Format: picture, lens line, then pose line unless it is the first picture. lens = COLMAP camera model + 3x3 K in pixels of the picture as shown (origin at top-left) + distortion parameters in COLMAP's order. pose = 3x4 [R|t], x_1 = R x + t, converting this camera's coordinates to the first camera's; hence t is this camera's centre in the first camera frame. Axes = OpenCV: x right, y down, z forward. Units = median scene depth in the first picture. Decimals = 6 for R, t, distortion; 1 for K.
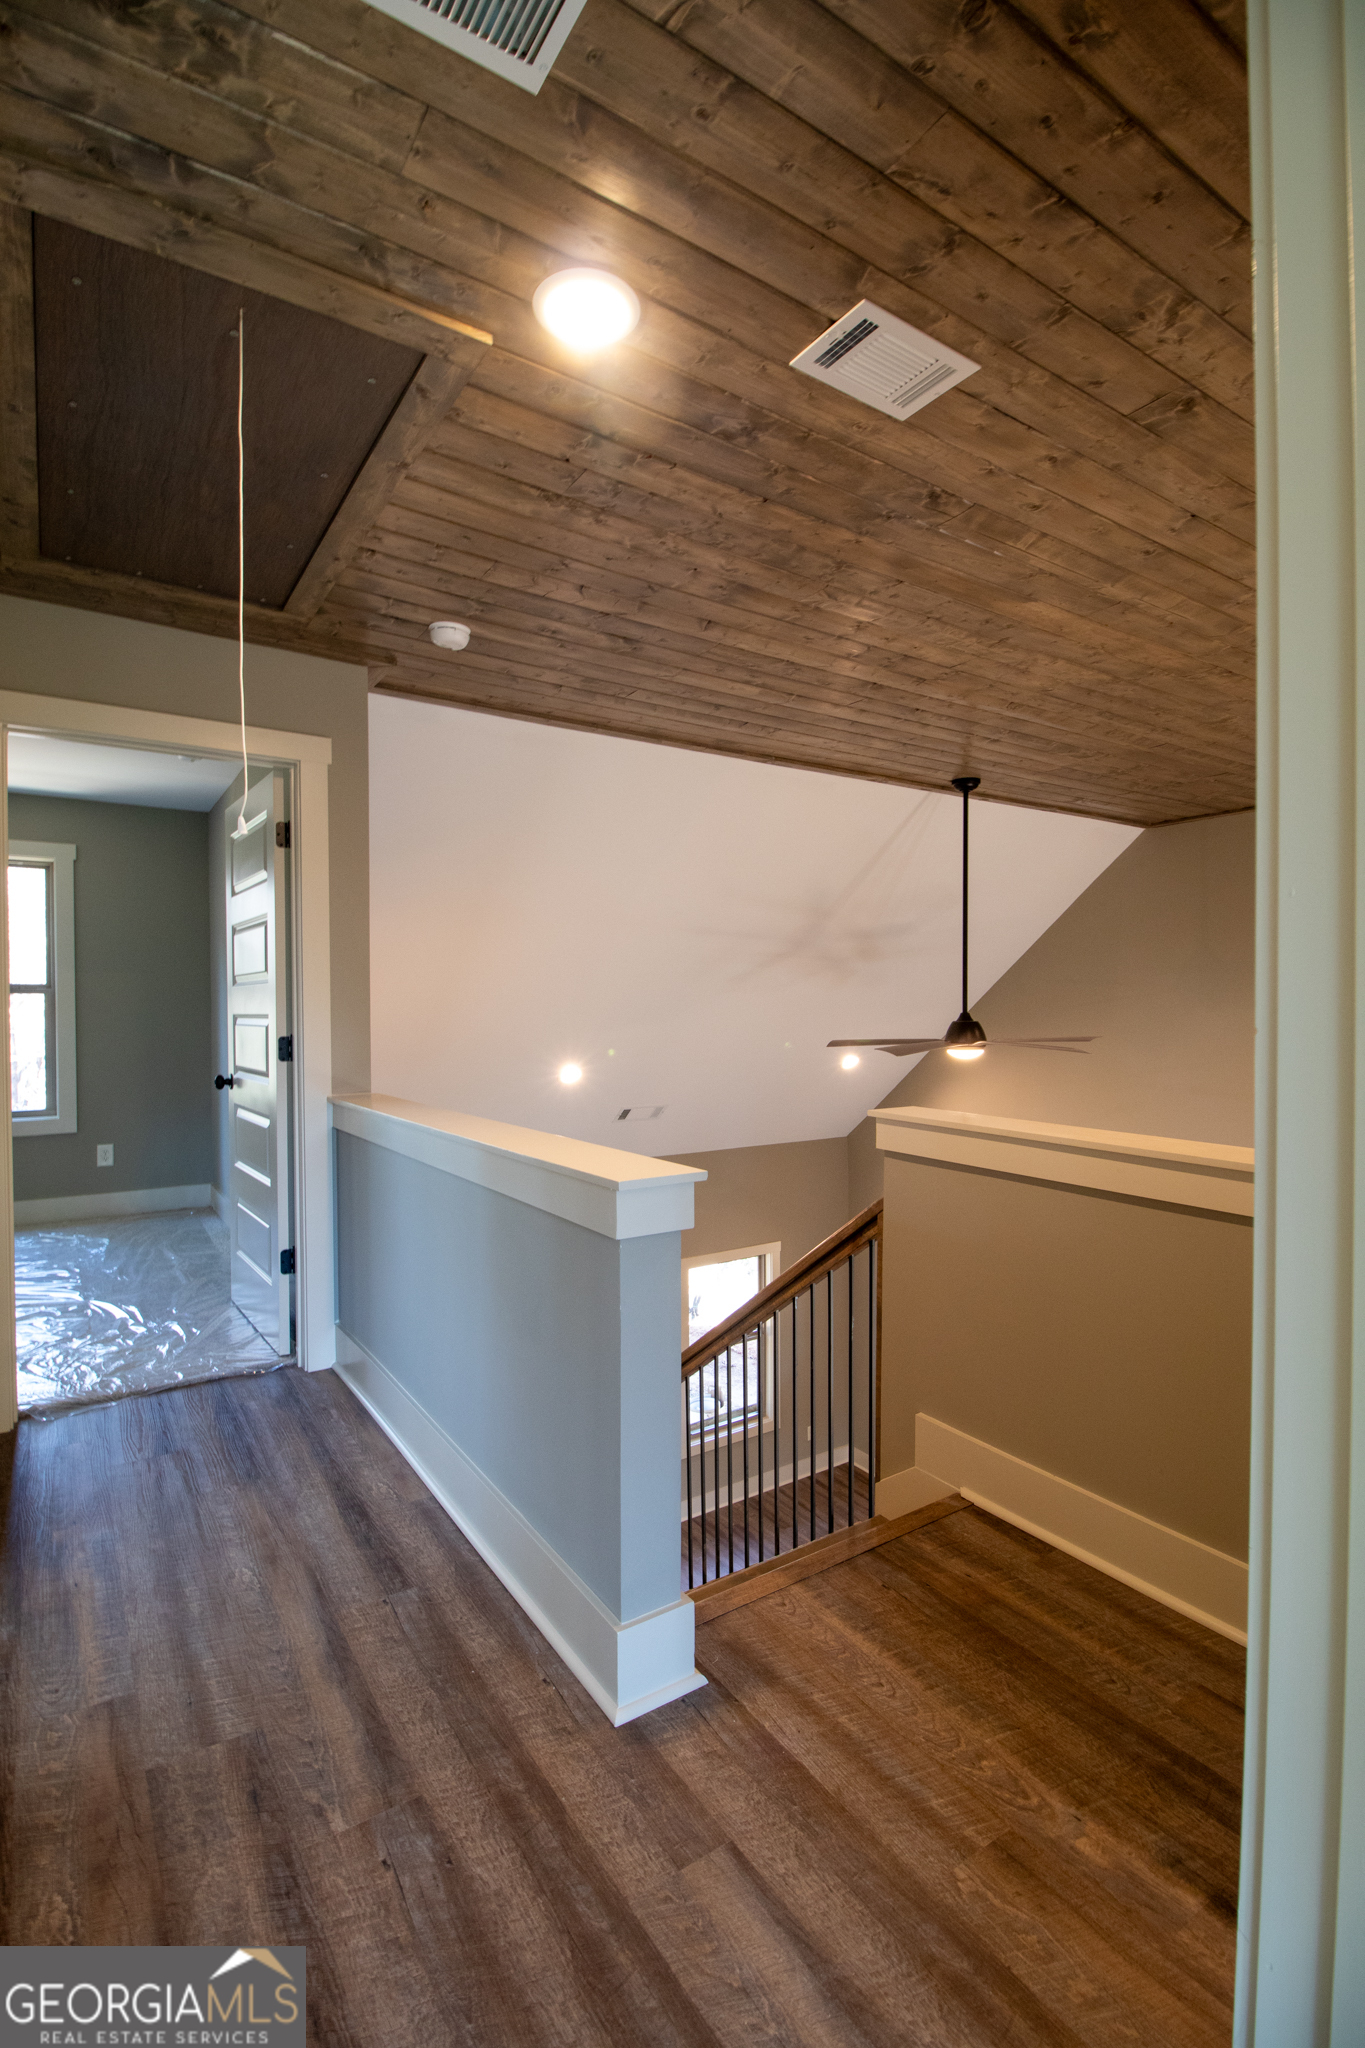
lens RADIAL K [[947.5, 0, 698.9], [0, 947.5, 1034.1], [0, 0, 1]] dist [0.000308, -0.012850]
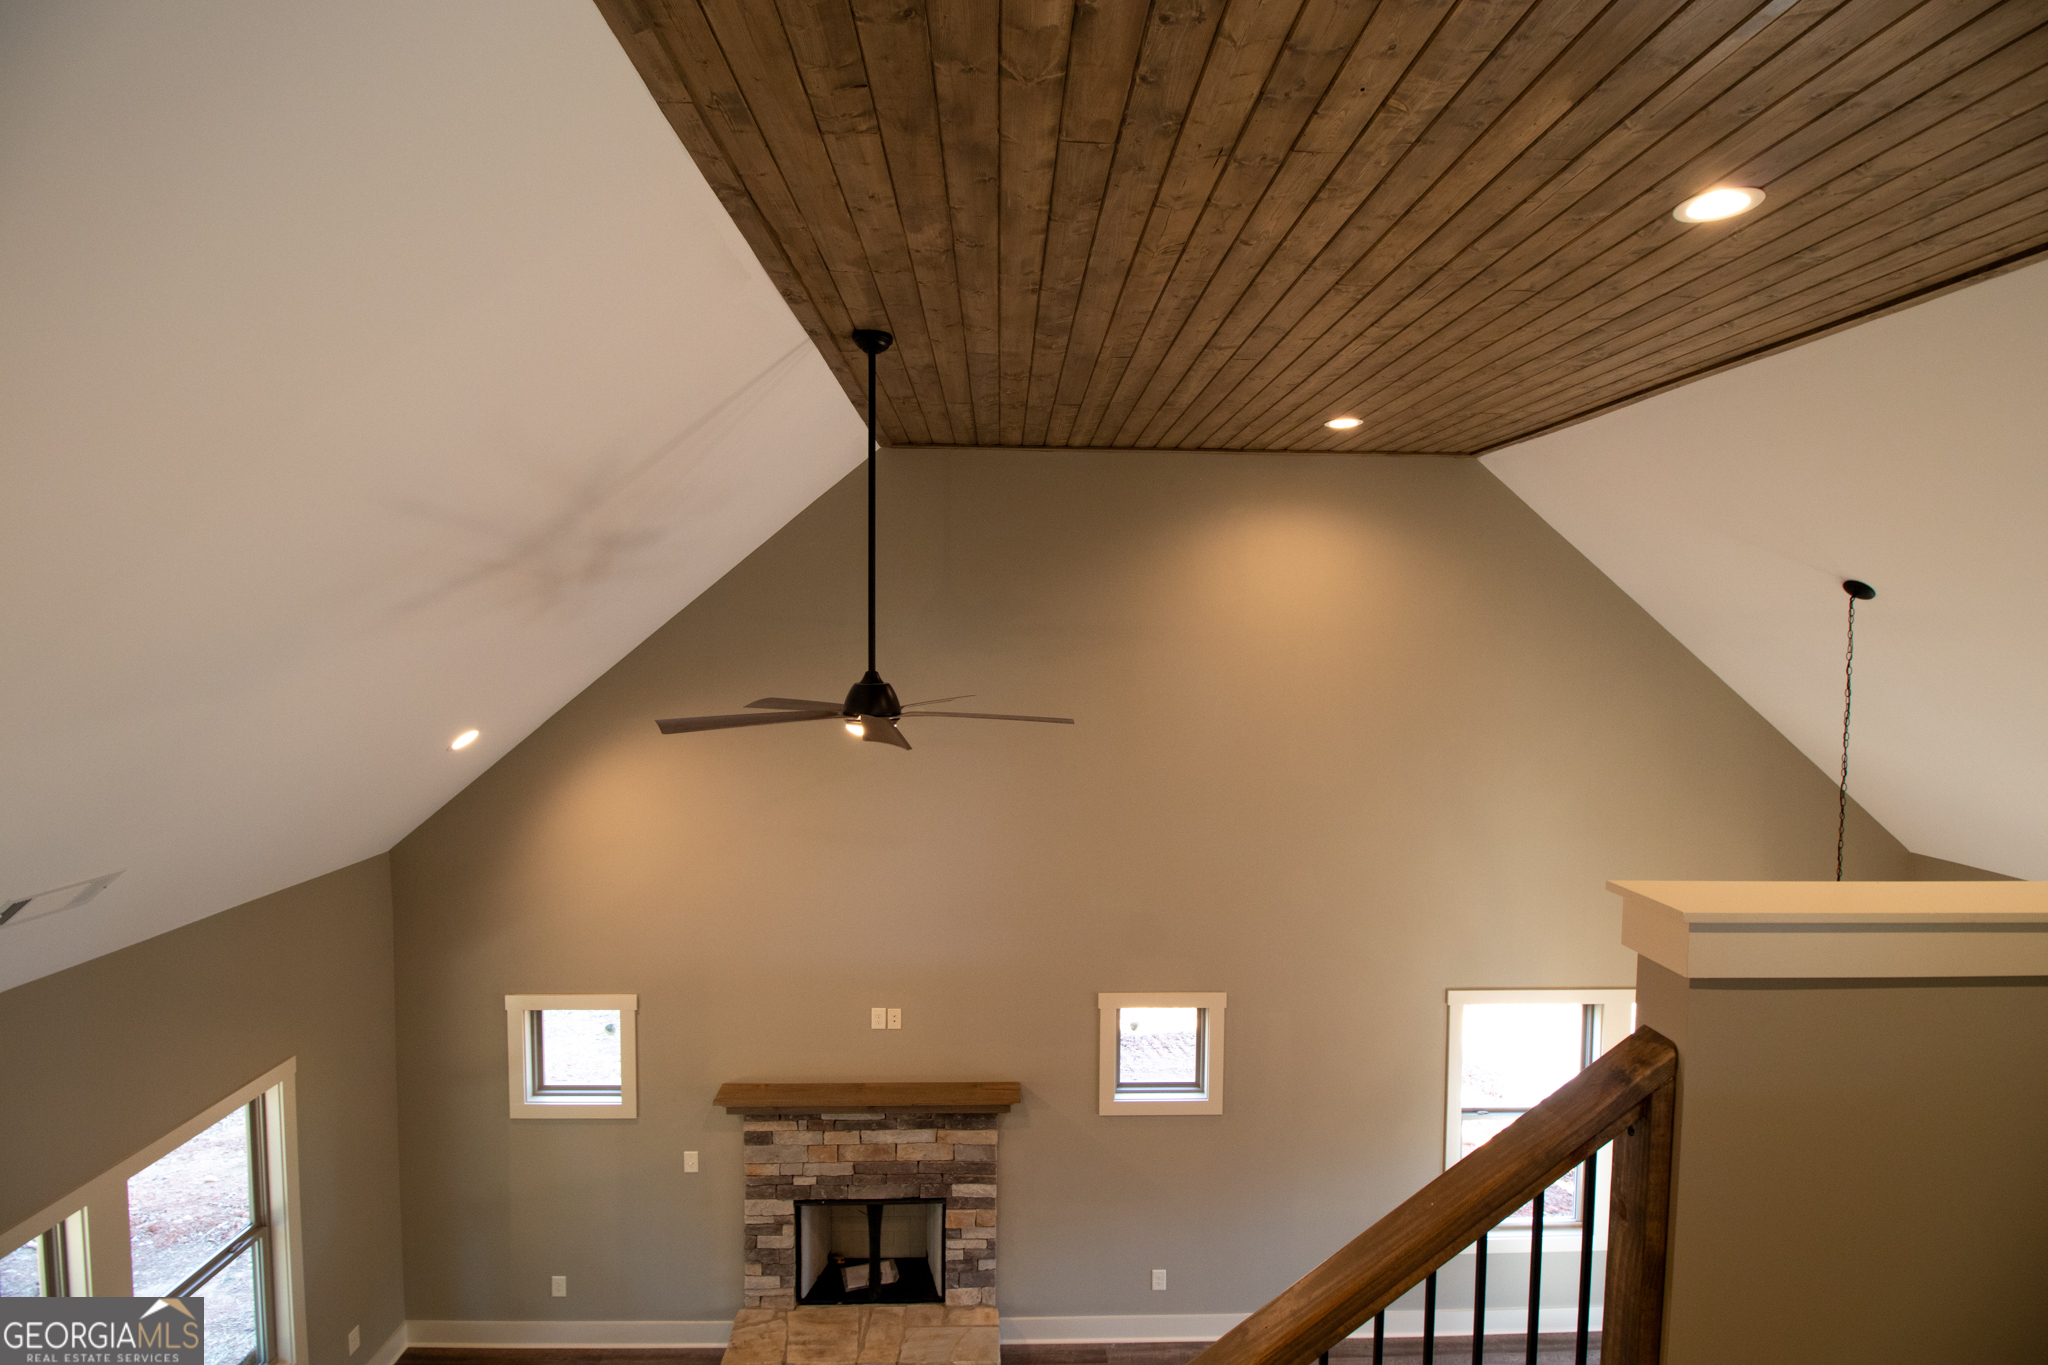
lens RADIAL K [[947.5, 0, 1026.5], [0, 947.5, 667.8], [0, 0, 1]] dist [0.000308, -0.012850]
pose [[0.539467, -0.020310, 0.841762, -0.245309], [0.012861, 0.999791, 0.015880, -0.035220], [-0.841909, 0.002259, 0.539615, 0.537368]]
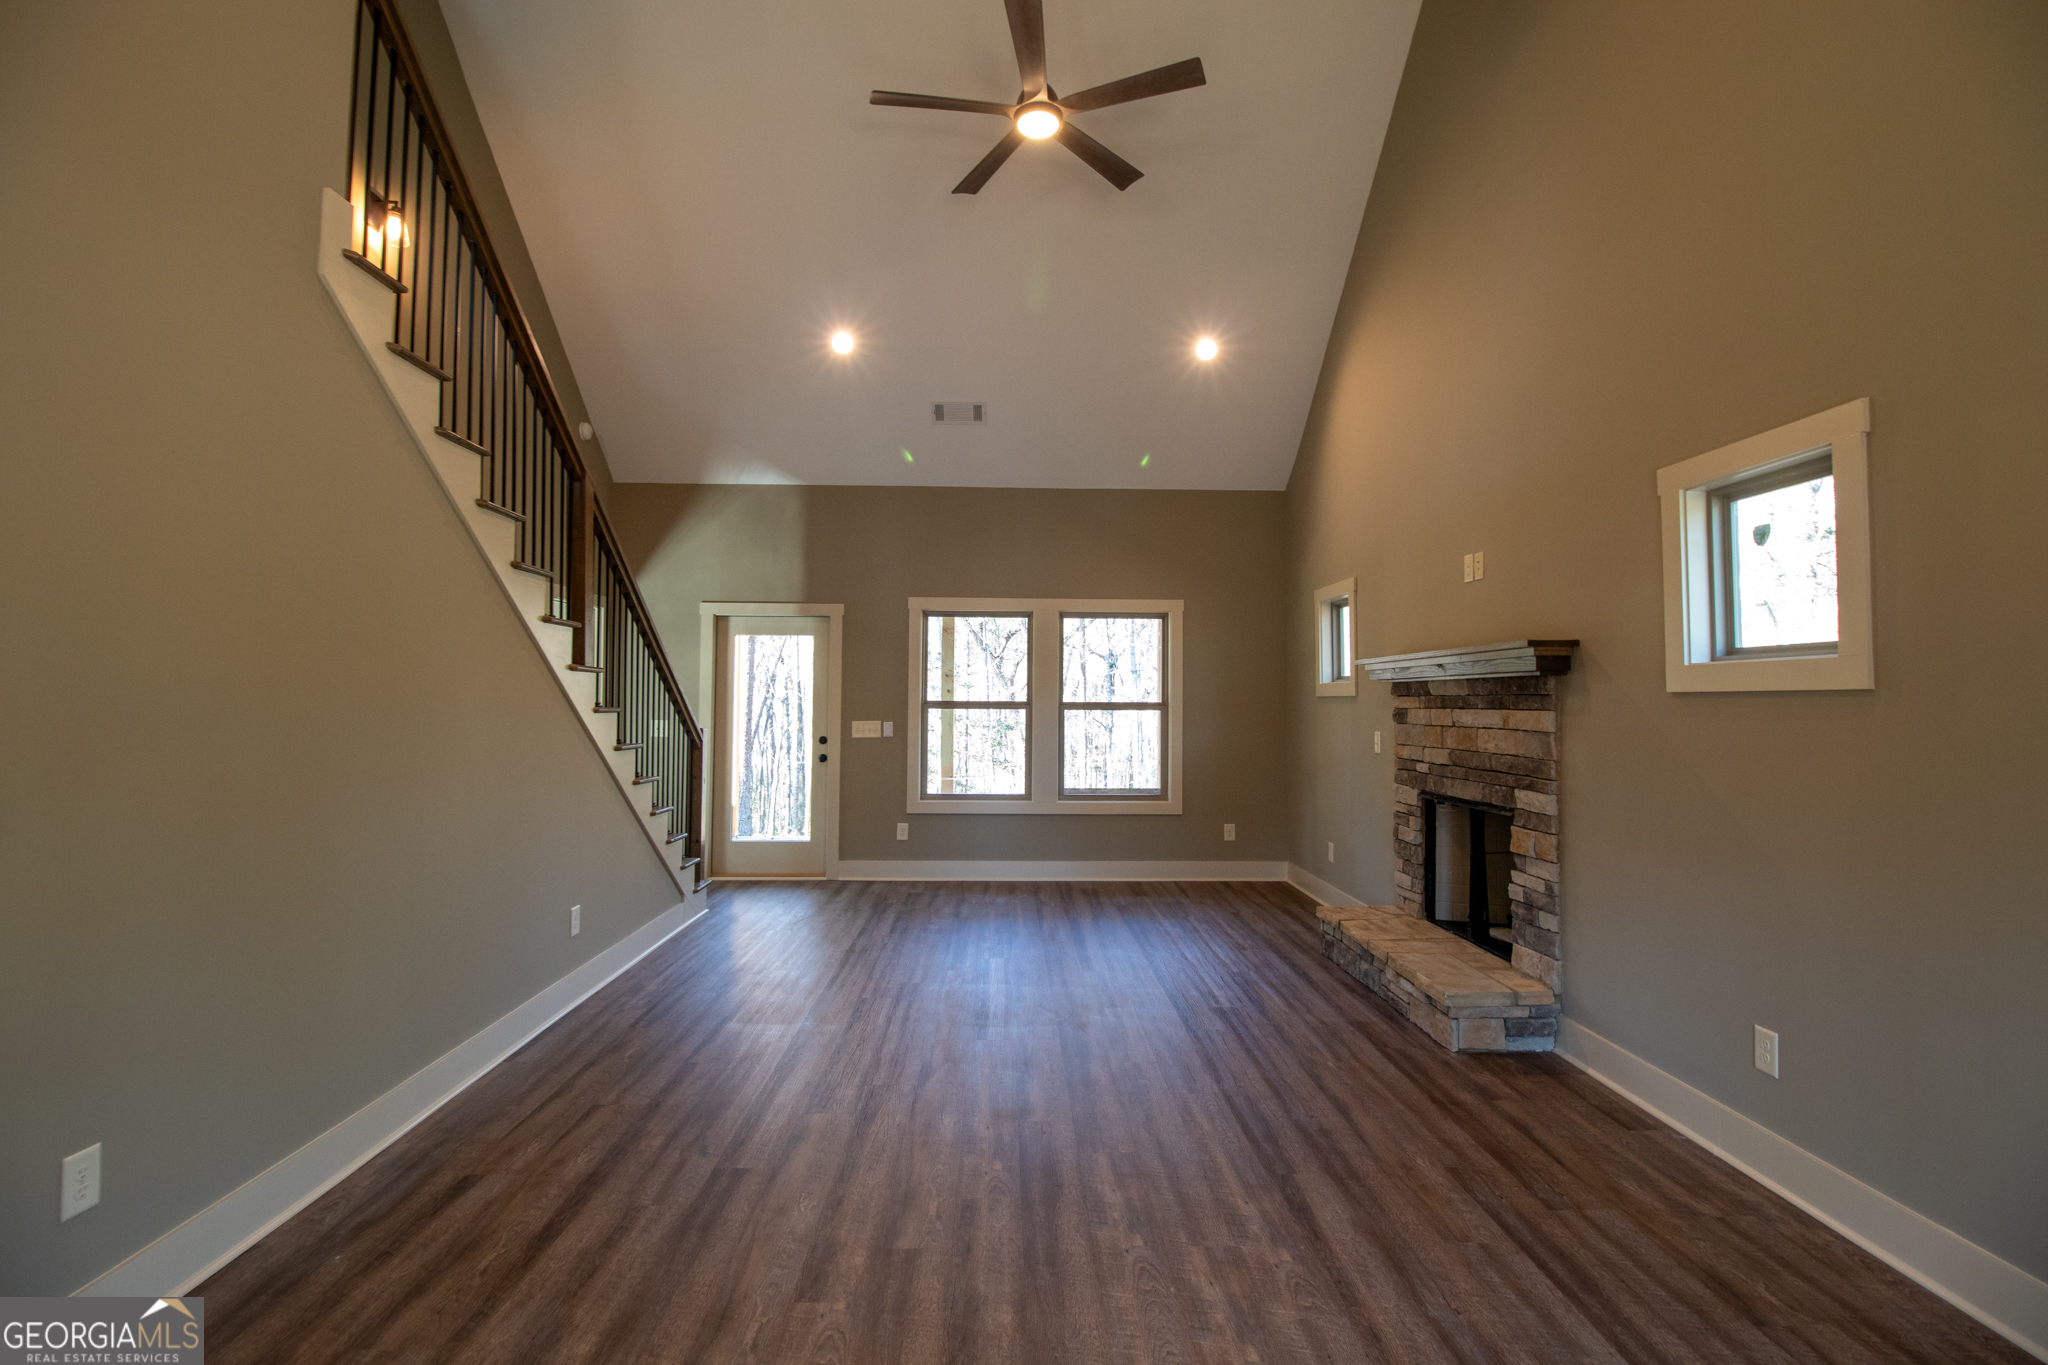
lens RADIAL K [[947.5, 0, 1020.3], [0, 947.5, 662.9], [0, 0, 1]] dist [0.000308, -0.012850]
pose [[0.836515, -0.005222, -0.547919, 0.732632], [-0.033348, 0.997616, -0.060421, 0.553657], [0.546928, 0.068815, 0.834347, 0.323123]]
